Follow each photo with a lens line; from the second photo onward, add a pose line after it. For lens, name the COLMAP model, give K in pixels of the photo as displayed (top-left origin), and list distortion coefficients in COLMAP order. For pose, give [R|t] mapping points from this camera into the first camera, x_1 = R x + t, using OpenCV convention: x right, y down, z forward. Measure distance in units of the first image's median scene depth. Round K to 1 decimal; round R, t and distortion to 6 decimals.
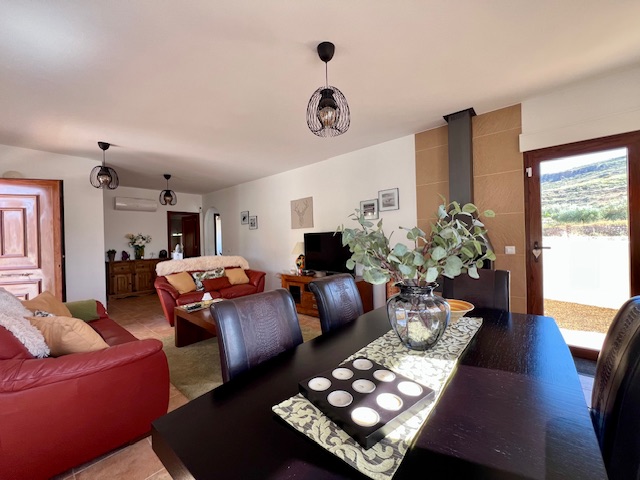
lens RADIAL K [[266.8, 0, 326.3], [0, 266.8, 239.6], [0, 0, 1]] dist [-0.000054, -0.000688]
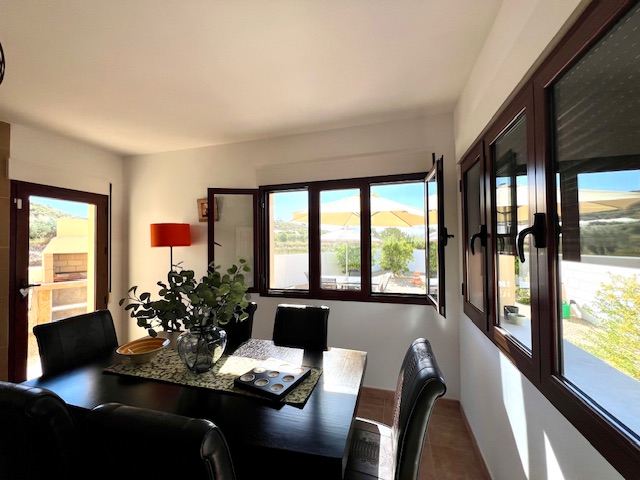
lens RADIAL K [[258.9, 0, 324.9], [0, 258.9, 238.6], [0, 0, 1]] dist [0.000671, 0.000005]
pose [[-0.424519, 0.043031, 0.904396, -0.484006], [0.017174, 0.999073, -0.039474, -0.082541], [-0.905256, -0.001226, -0.424865, 0.434216]]
